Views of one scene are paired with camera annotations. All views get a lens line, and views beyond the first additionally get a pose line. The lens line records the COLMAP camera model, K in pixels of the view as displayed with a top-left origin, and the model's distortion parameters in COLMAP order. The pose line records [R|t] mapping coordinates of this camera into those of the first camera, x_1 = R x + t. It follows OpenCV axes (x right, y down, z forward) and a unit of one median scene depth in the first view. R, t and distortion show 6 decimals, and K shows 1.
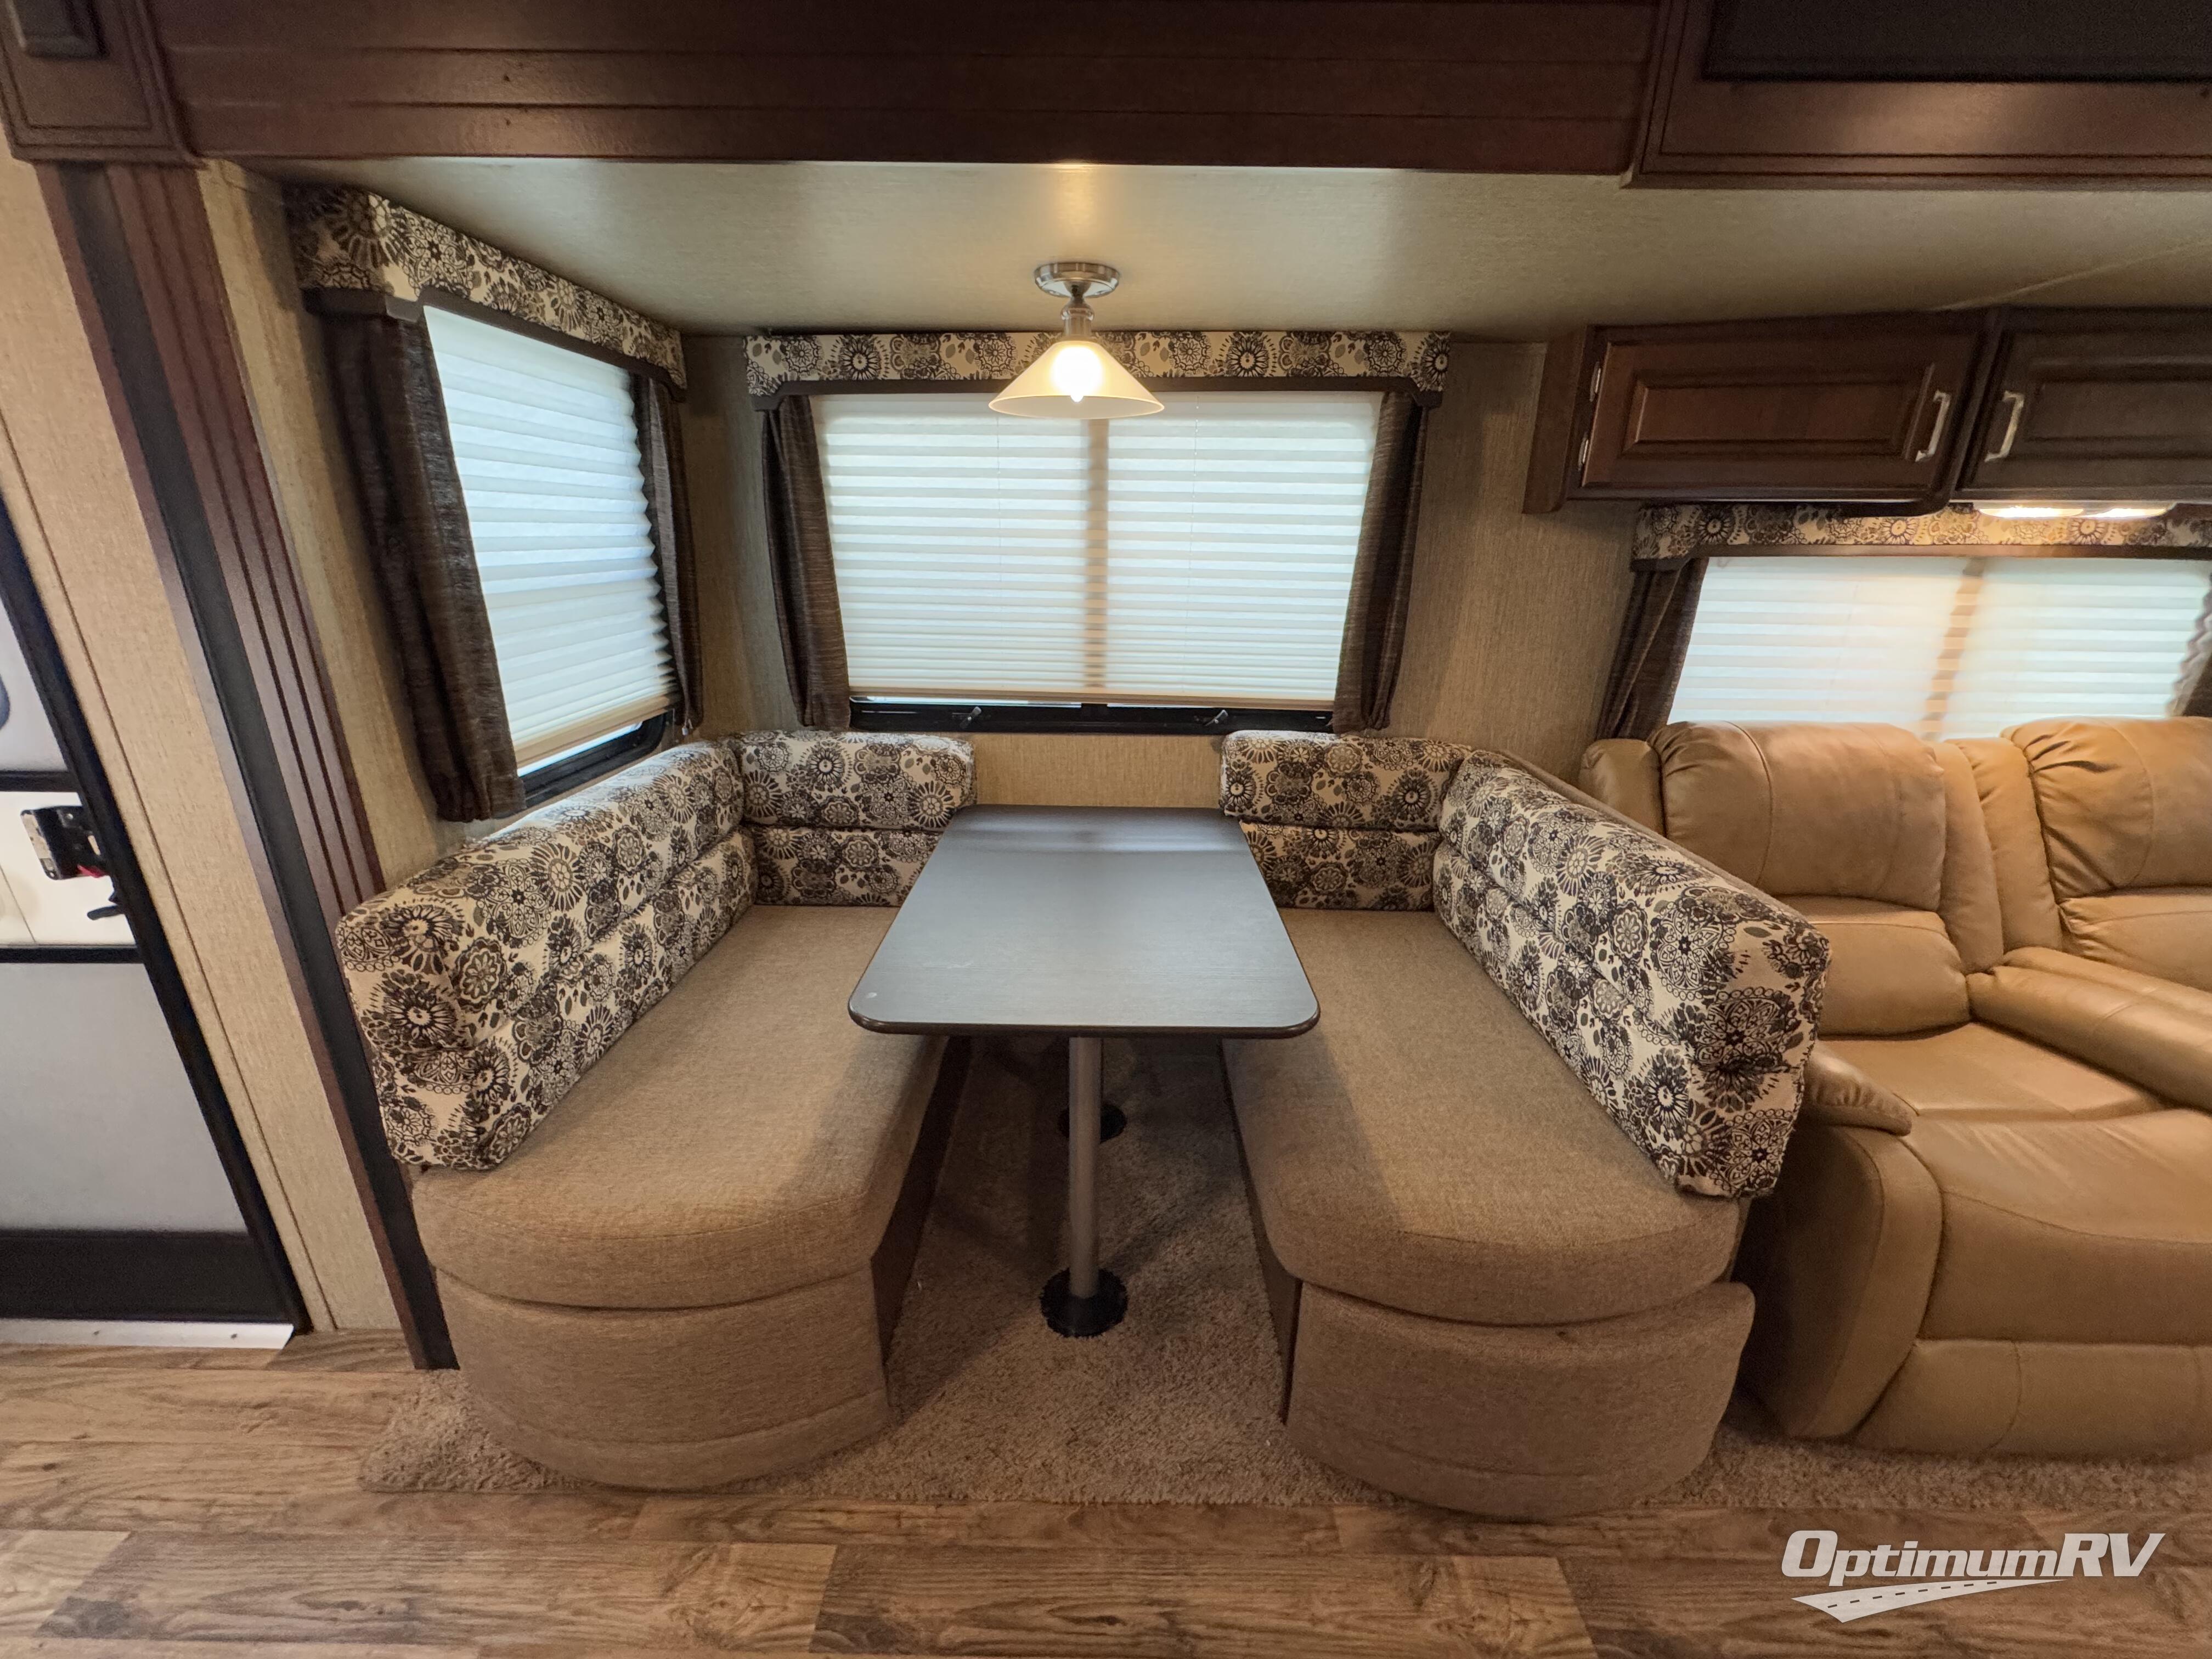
lens RADIAL K [[882.8, 0, 1063.1], [0, 882.8, 849.2], [0, 0, 1]] dist [-0.002844, 0.000291]
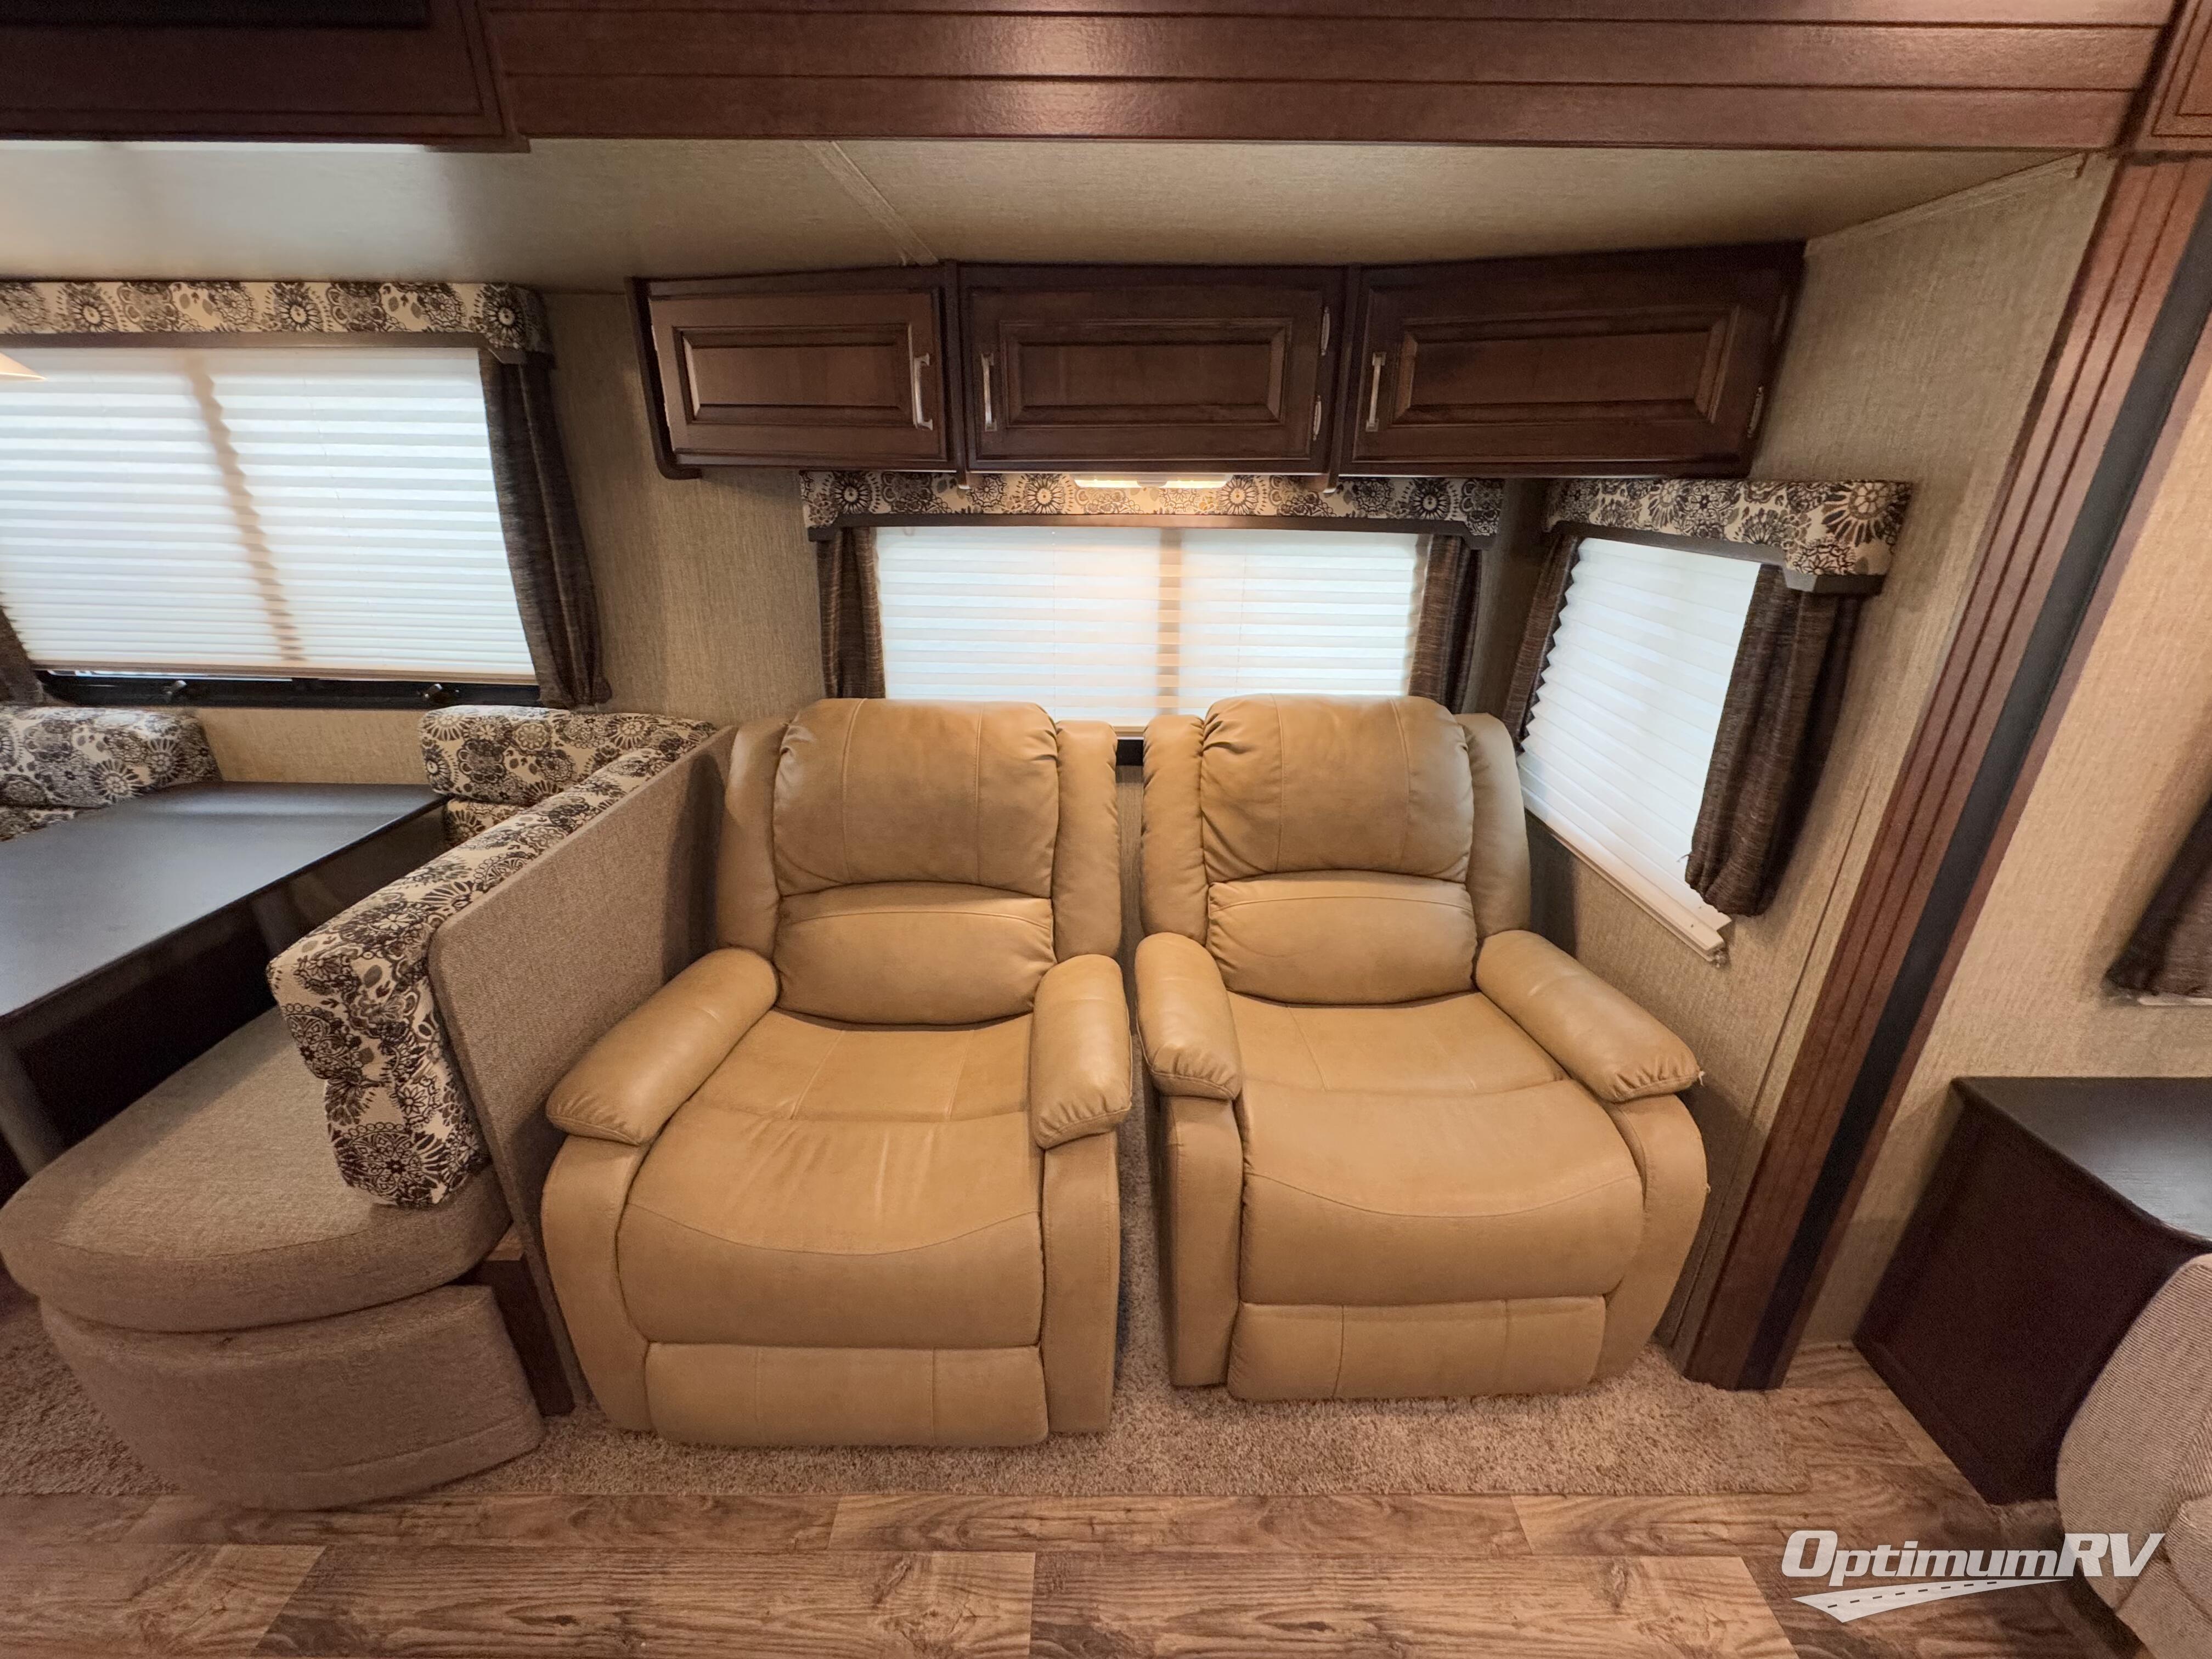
lens RADIAL K [[882.8, 0, 1093.5], [0, 882.8, 821.7], [0, 0, 1]] dist [-0.002844, 0.000291]
pose [[0.999857, 0.000528, 0.016931, 0.894268], [-0.000644, 0.999976, 0.006862, -0.016922], [-0.016927, -0.006872, 0.999833, 0.038066]]
